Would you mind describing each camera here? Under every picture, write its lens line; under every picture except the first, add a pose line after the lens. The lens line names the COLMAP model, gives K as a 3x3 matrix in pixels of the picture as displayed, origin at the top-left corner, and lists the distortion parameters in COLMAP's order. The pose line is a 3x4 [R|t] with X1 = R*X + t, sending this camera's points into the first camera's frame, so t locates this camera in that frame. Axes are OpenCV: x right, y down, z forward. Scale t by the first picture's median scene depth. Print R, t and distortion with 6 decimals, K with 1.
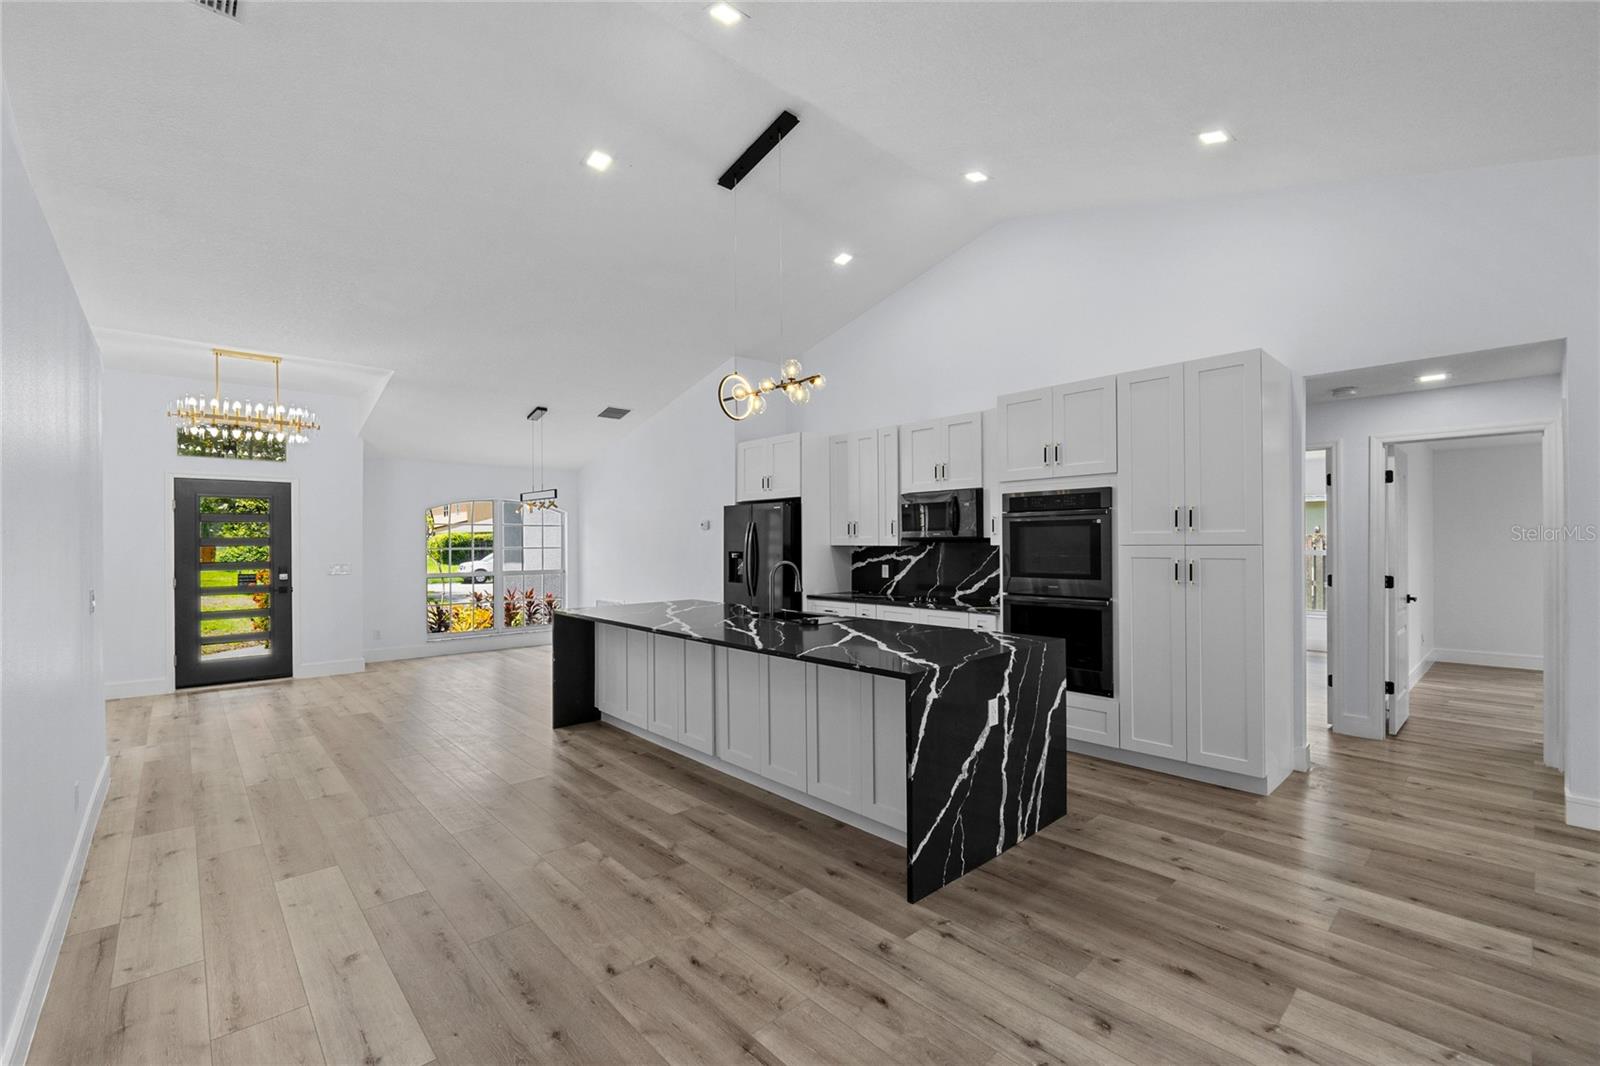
lens RADIAL K [[673.8, 0, 793.5], [0, 673.8, 543.7], [0, 0, 1]] dist [-0.009711, 0.000440]
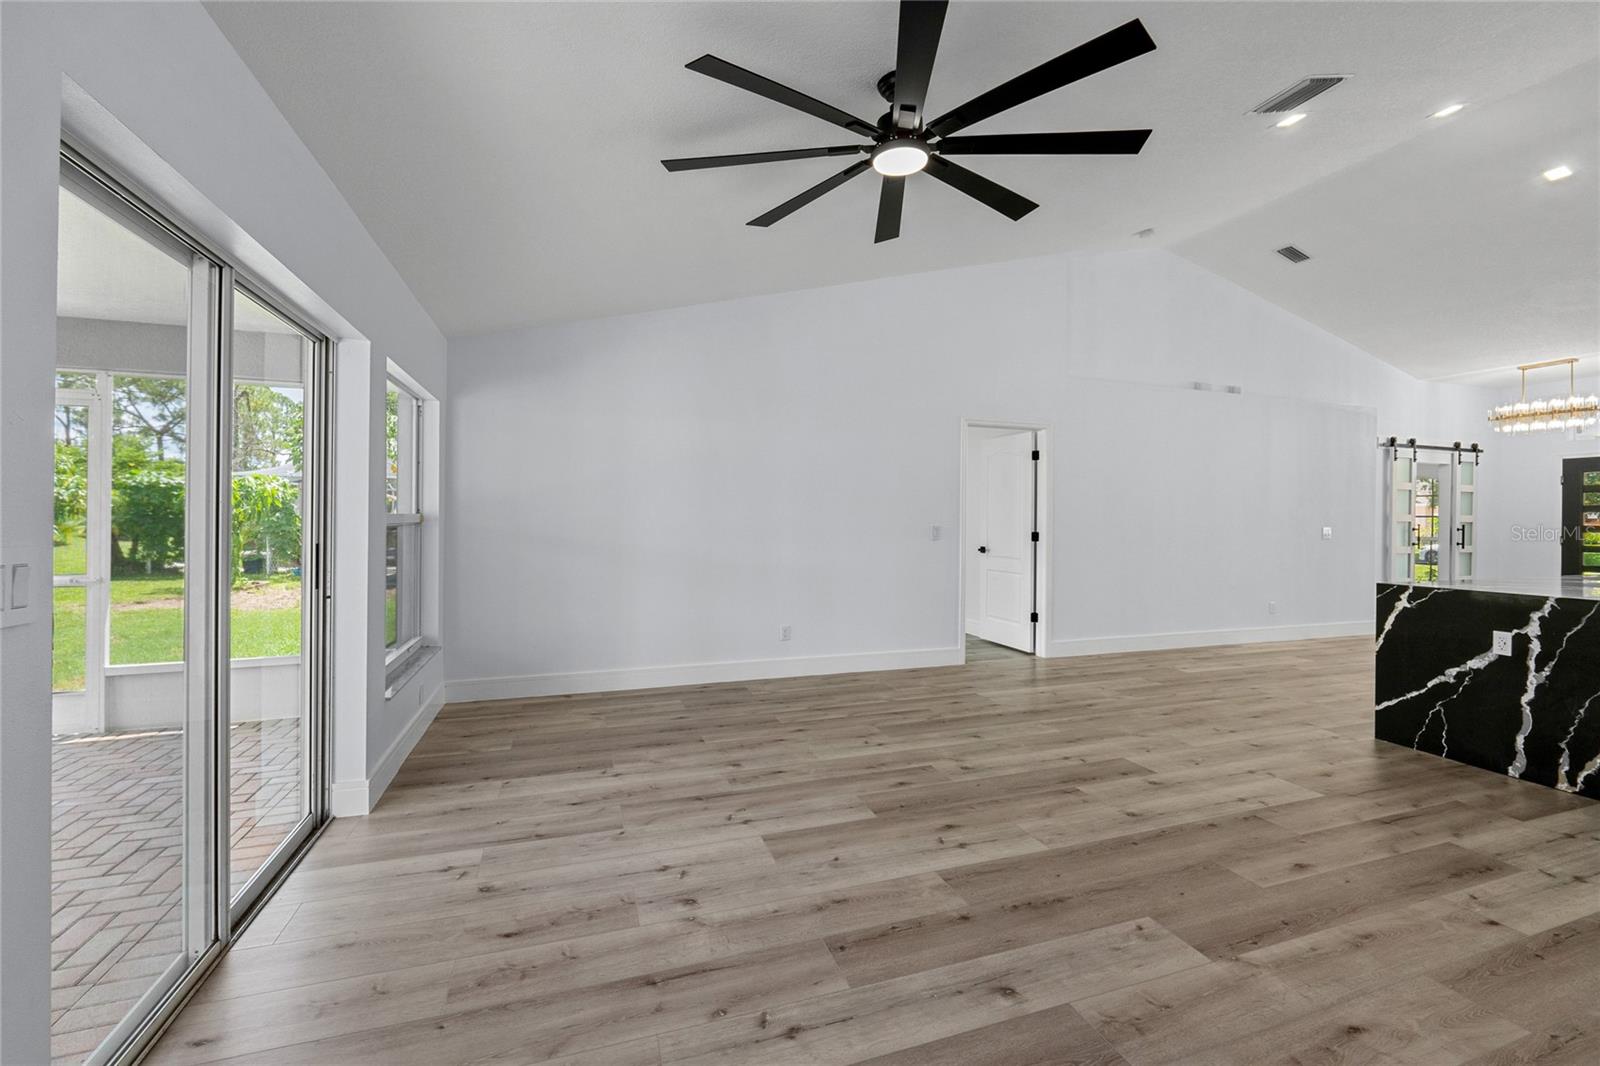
lens RADIAL K [[673.8, 0, 809.1], [0, 673.8, 519.4], [0, 0, 1]] dist [-0.009711, 0.000440]
pose [[-0.396815, 0.003625, -0.917891, 1.270083], [-0.010724, 0.999906, 0.008585, 0.032961], [0.917836, 0.013251, -0.396739, 0.268157]]
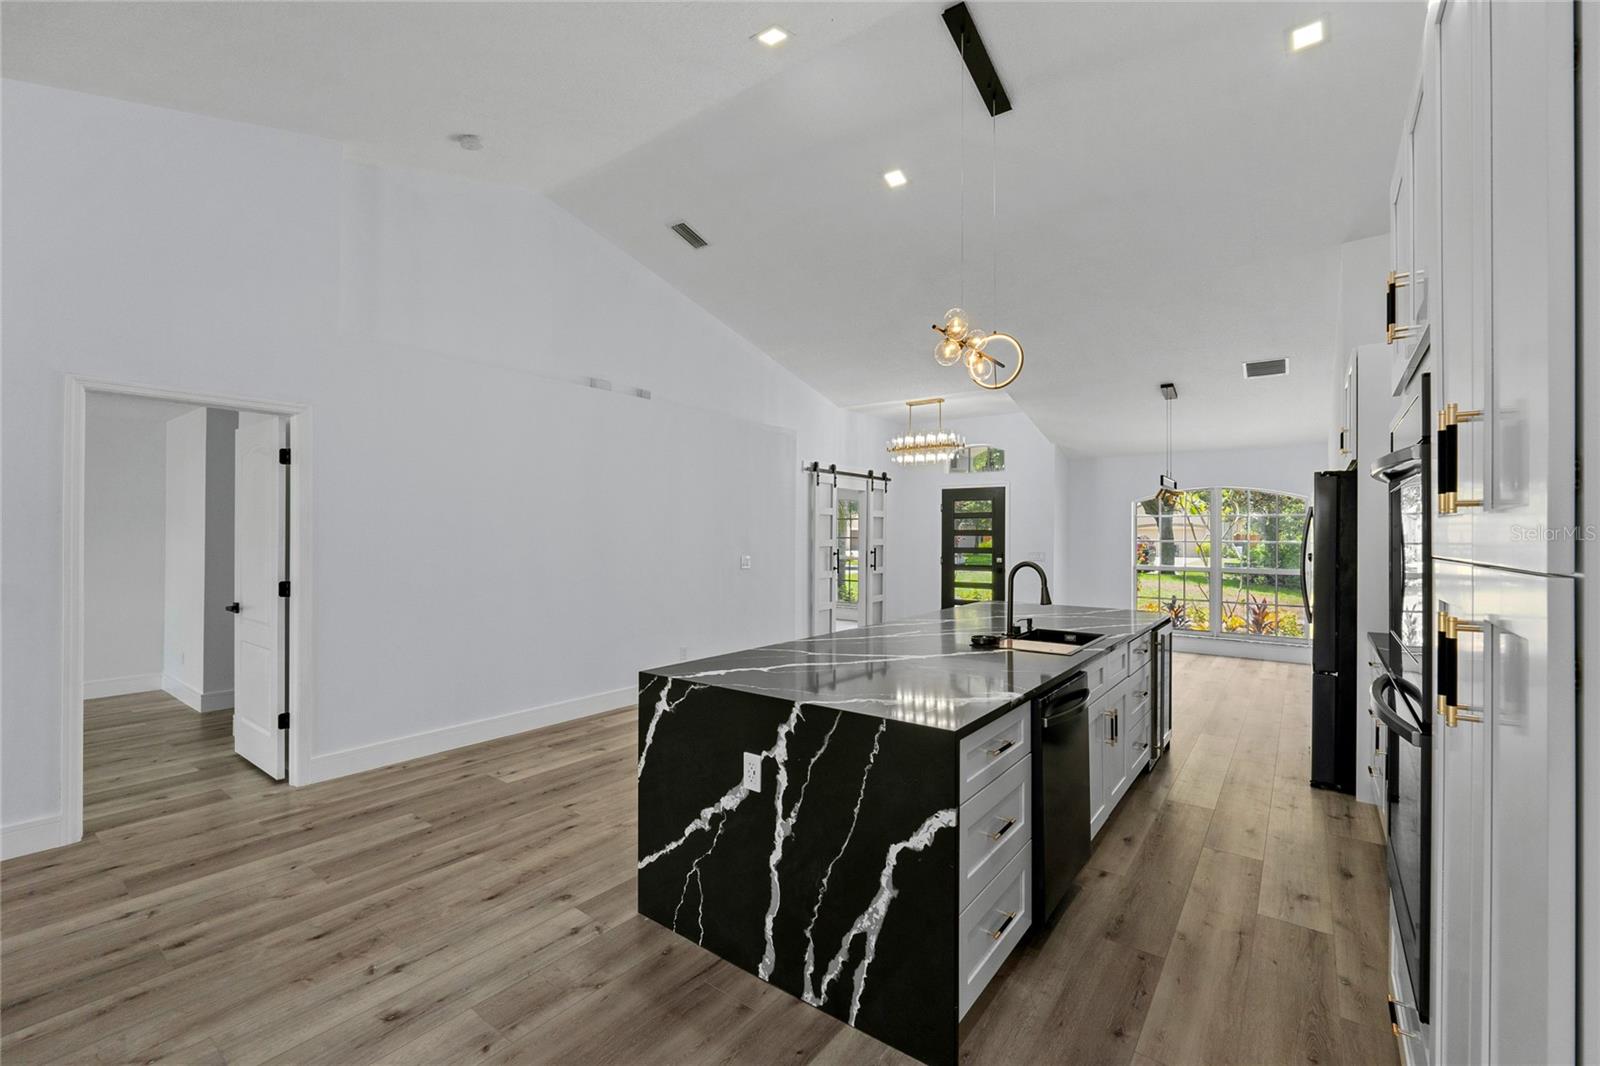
lens RADIAL K [[673.8, 0, 810.6], [0, 673.8, 526.7], [0, 0, 1]] dist [-0.009711, 0.000440]
pose [[0.191980, -0.004123, -0.981390, 0.729295], [-0.009652, 0.999935, -0.006089, -0.007011], [0.981351, 0.010641, 0.191928, 0.656468]]
